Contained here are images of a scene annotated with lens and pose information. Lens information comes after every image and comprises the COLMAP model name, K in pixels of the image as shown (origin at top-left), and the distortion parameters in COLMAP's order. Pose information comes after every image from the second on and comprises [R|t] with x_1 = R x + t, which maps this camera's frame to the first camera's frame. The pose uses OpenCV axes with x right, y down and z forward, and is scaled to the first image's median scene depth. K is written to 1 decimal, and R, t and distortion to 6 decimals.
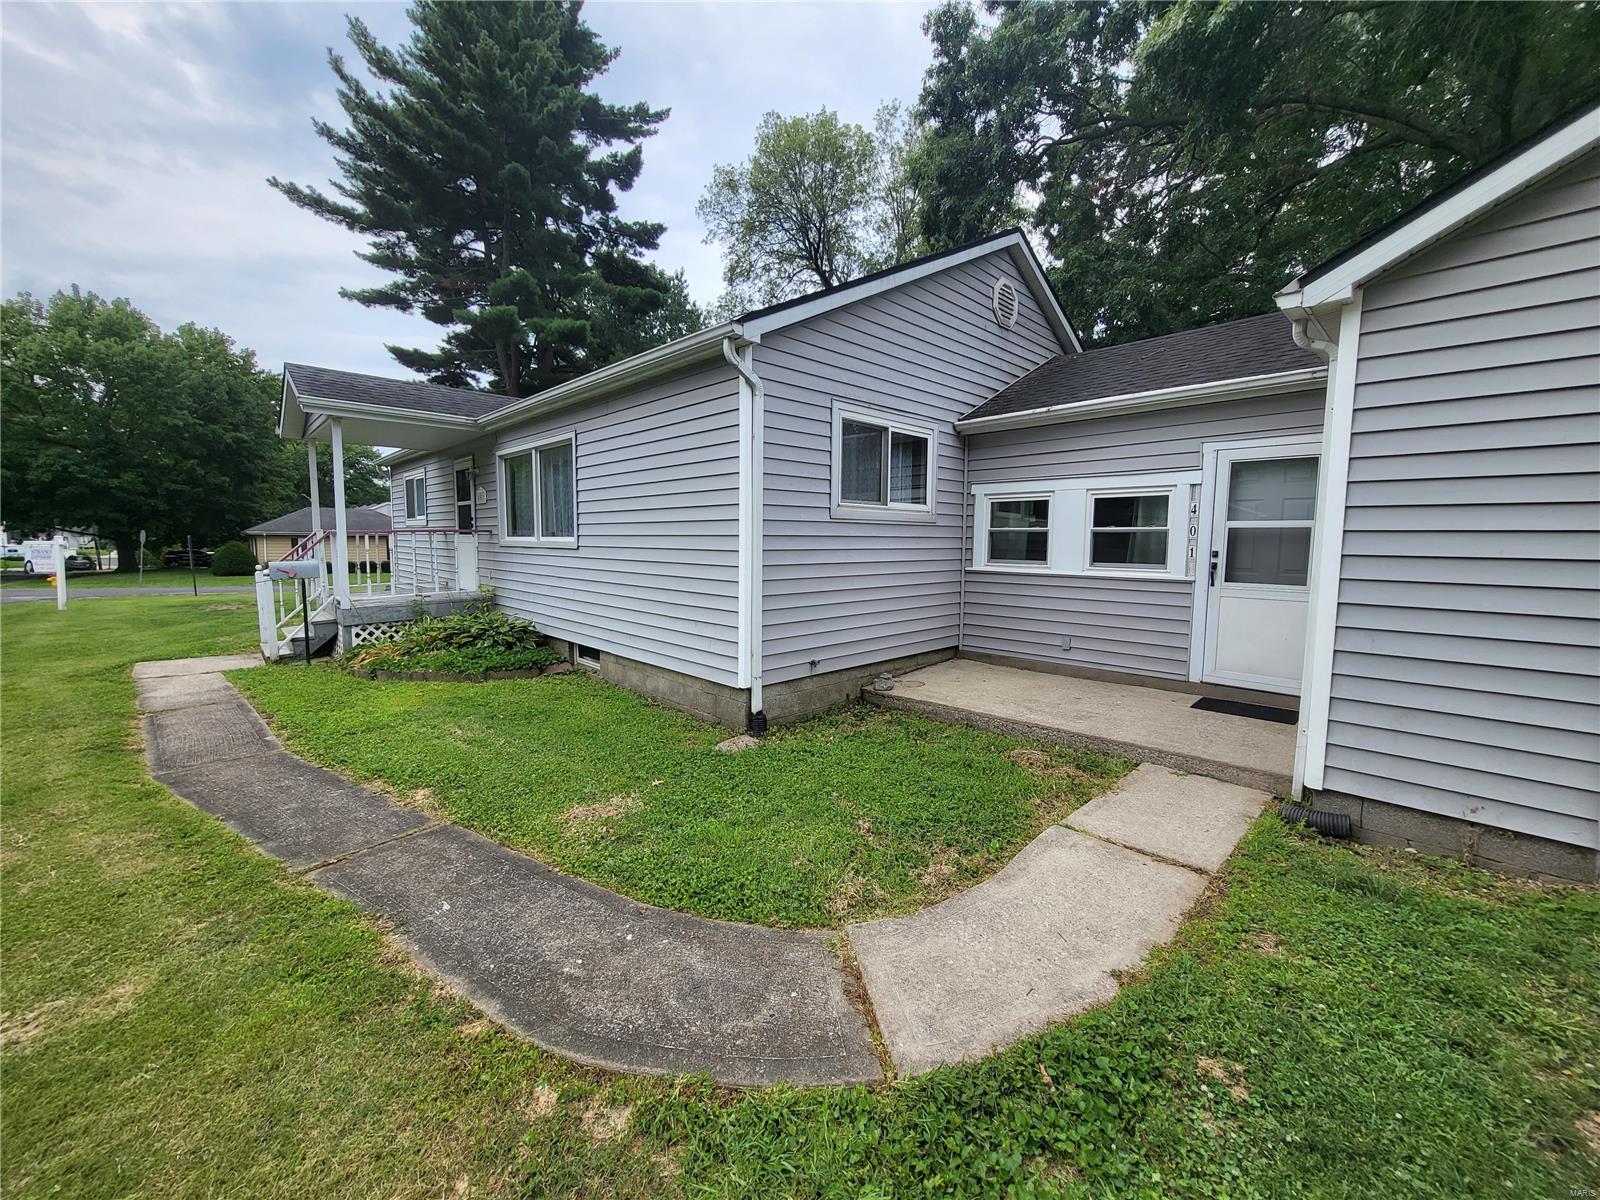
lens RADIAL K [[634.2, 0, 801.3], [0, 634.2, 599.3], [0, 0, 1]] dist [-0.001655, -0.000417]
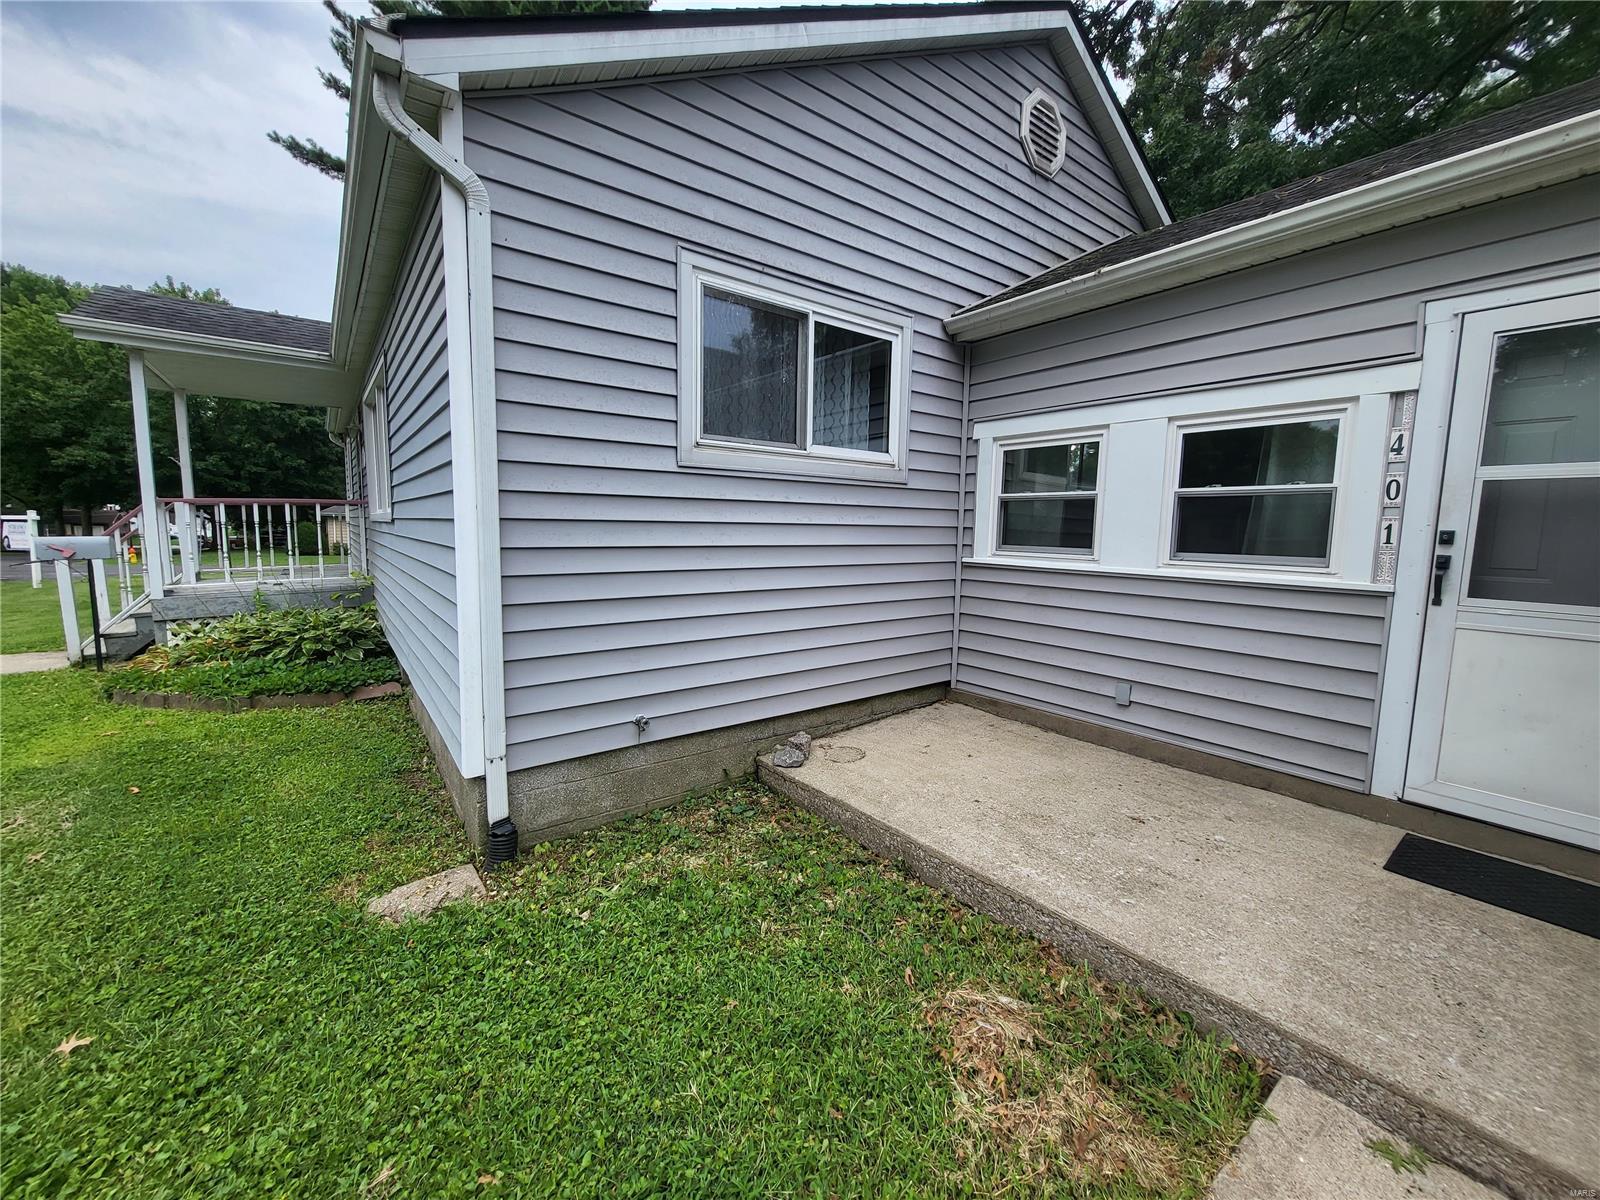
lens RADIAL K [[634.2, 0, 803.3], [0, 634.2, 597.1], [0, 0, 1]] dist [-0.001655, -0.000417]
pose [[0.993037, 0.022536, -0.115629, 0.177922], [-0.020691, 0.999639, 0.017132, -0.019278], [0.115973, -0.014620, 0.993145, 0.363800]]
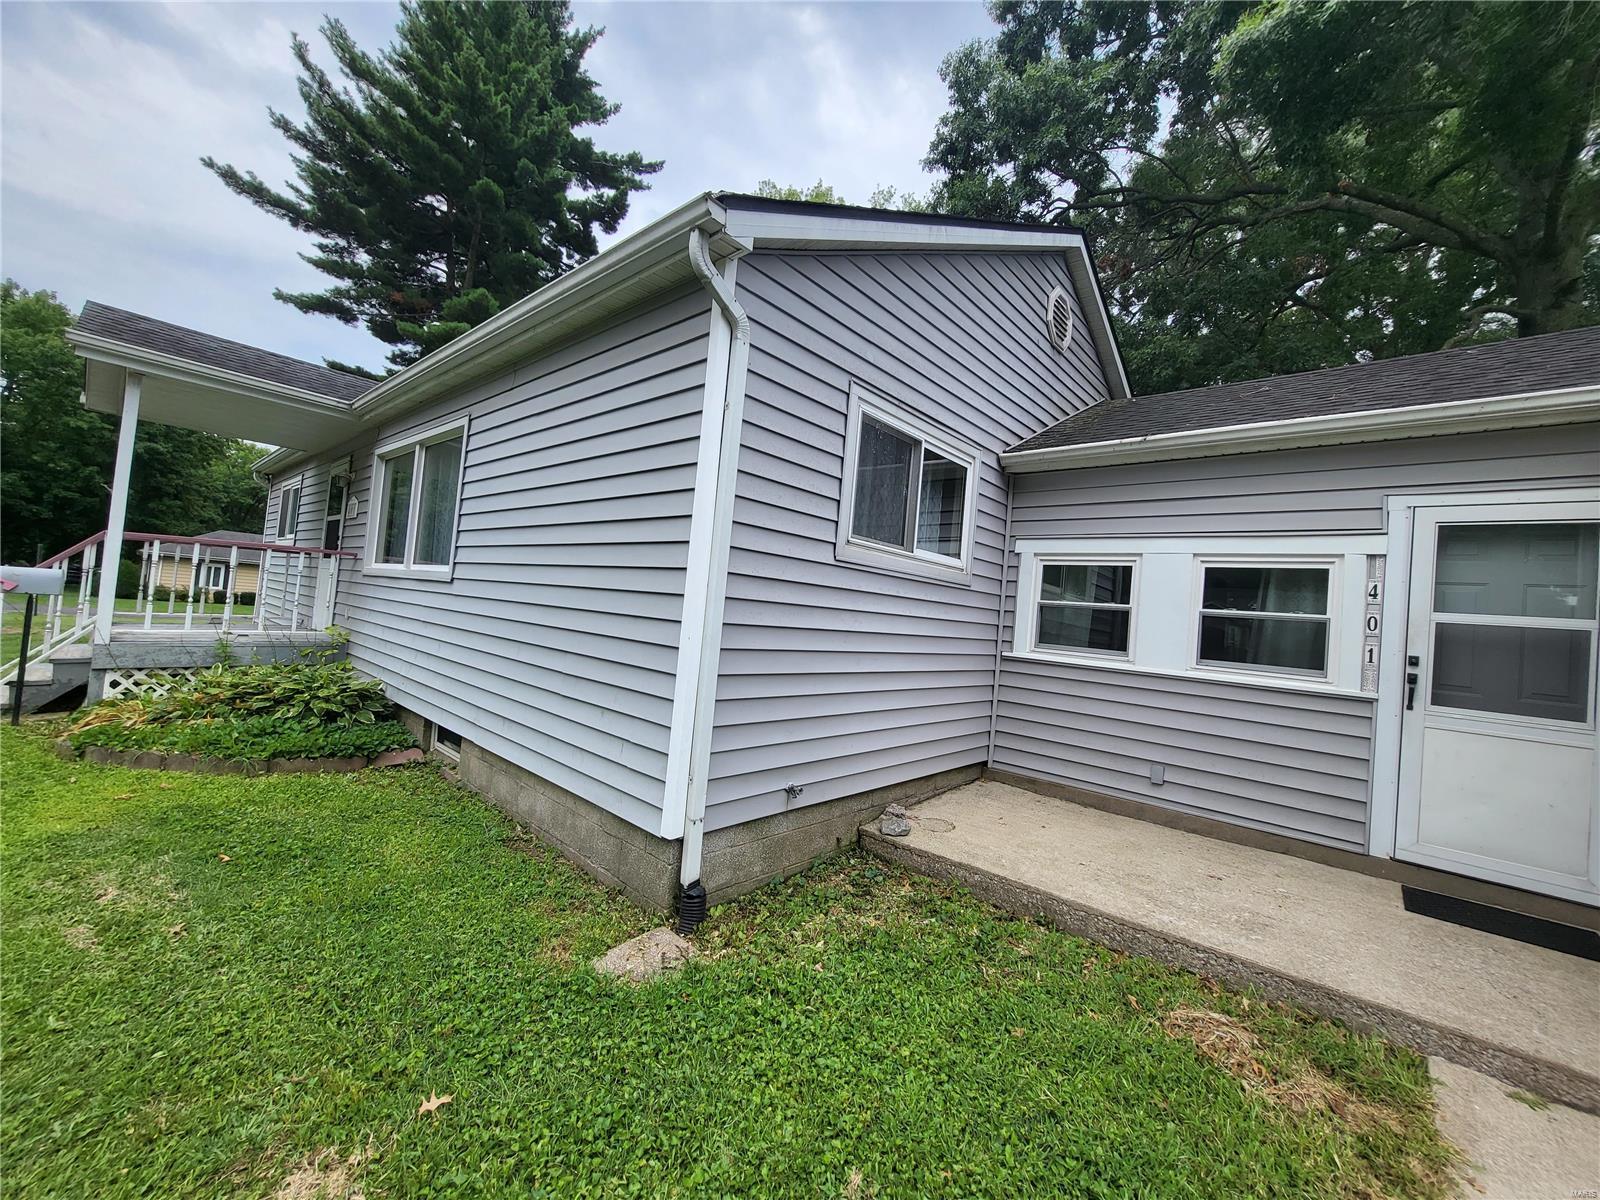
lens RADIAL K [[634.2, 0, 801.3], [0, 634.2, 597.0], [0, 0, 1]] dist [-0.001655, -0.000417]
pose [[0.994440, 0.081284, 0.066940, -0.021901], [-0.072803, 0.990024, -0.120632, -0.008698], [-0.076078, 0.115088, 0.990438, 0.297779]]
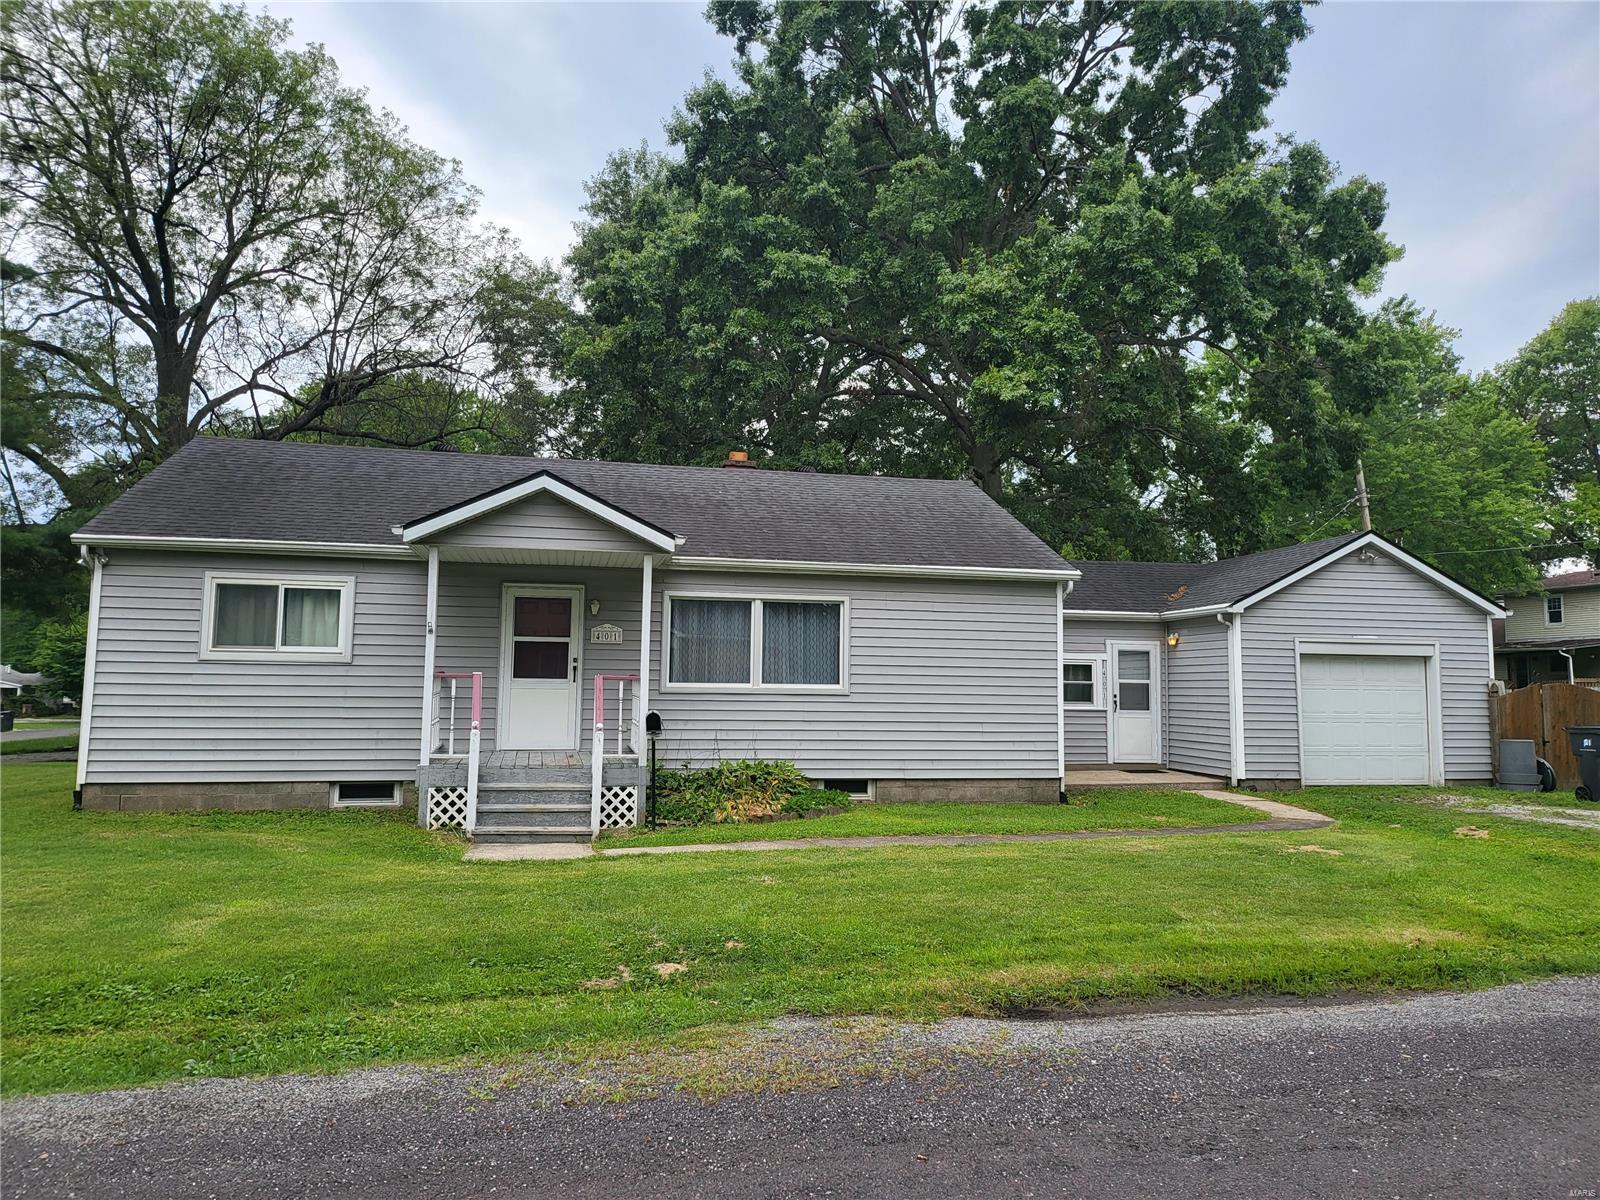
lens RADIAL K [[1113.2, 0, 796.4], [0, 1113.2, 593.6], [0, 0, 1]] dist [-0.004195, -0.000330]
pose [[0.538416, 0.071303, 0.839657, -2.134078], [0.068912, 0.989351, -0.128204, -0.008396], [-0.839857, 0.126890, 0.527768, -0.022604]]
